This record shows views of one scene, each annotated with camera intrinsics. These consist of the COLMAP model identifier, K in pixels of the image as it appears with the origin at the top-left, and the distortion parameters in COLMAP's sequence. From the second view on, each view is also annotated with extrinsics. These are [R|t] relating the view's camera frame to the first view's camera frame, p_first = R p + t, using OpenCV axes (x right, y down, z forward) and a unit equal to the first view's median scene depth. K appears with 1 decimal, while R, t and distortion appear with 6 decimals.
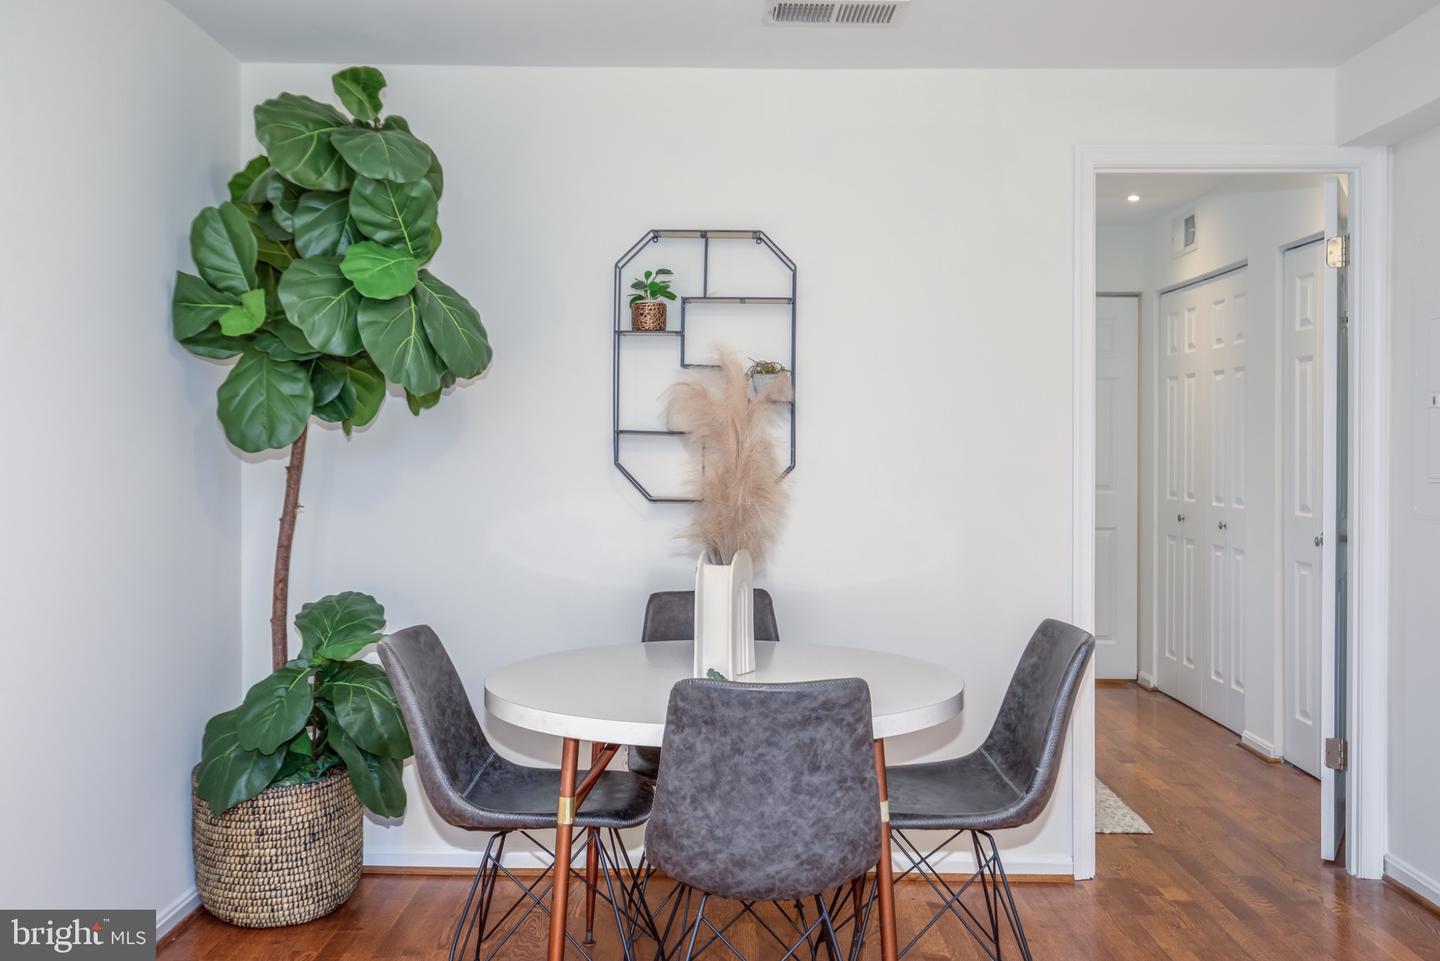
lens RADIAL K [[1344.4, 0, 716.9], [0, 1344.4, 440.1], [0, 0, 1]] dist [-0.007088, -0.000851]
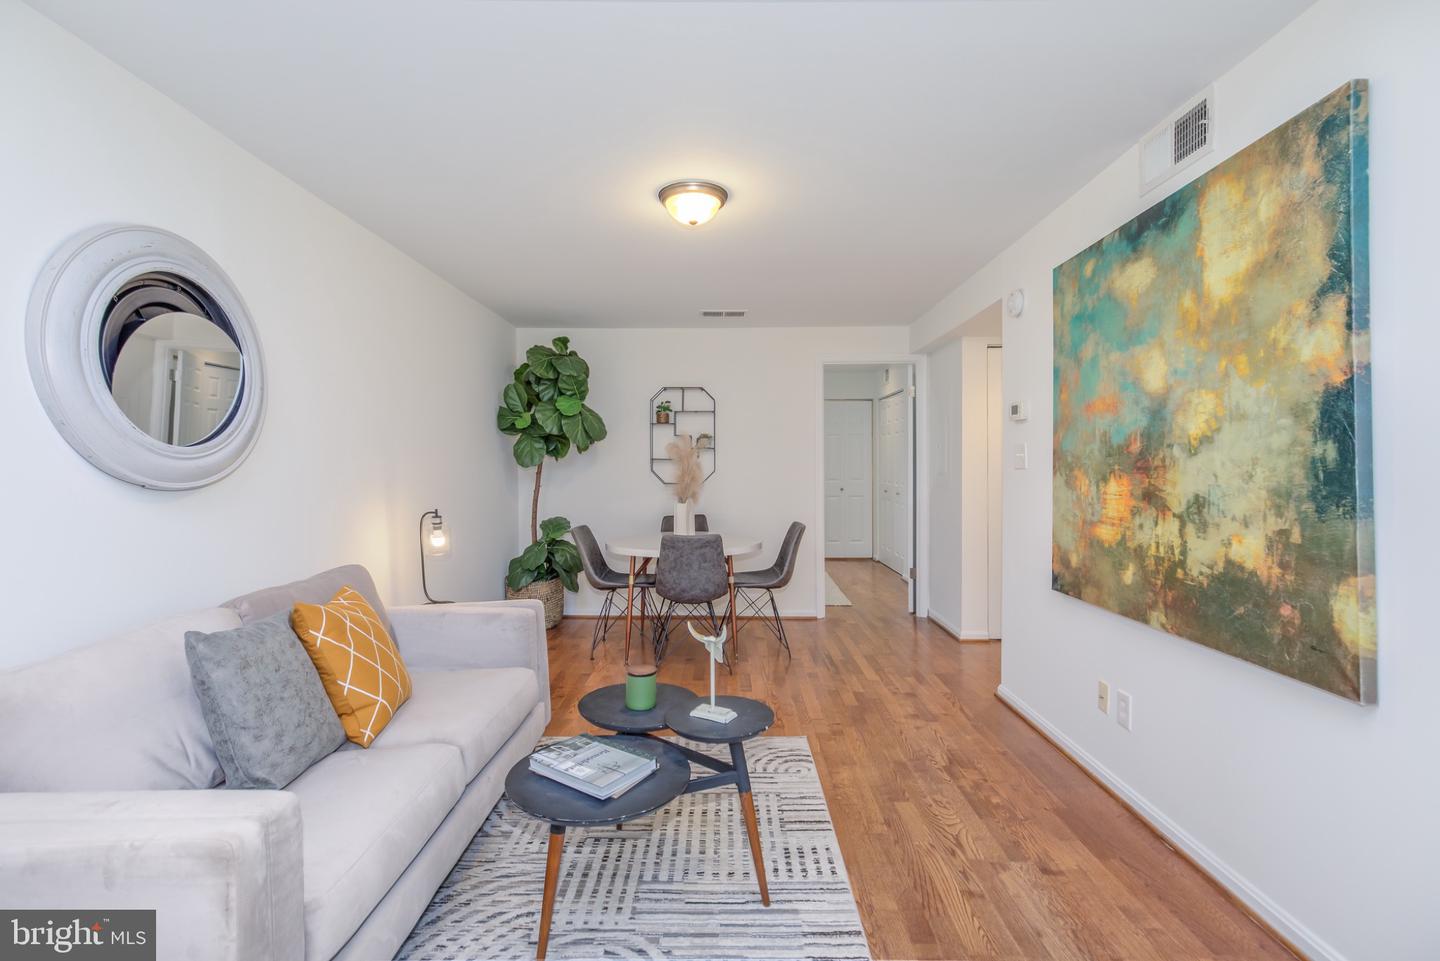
lens RADIAL K [[654.3, 0, 710.7], [0, 654.3, 466.7], [0, 0, 1]] dist [-0.015401, 0.000864]
pose [[0.999909, -0.008081, -0.010813, 0.071880], [0.008182, 0.999923, 0.009367, -0.002813], [0.010737, -0.009455, 0.999898, -0.413852]]
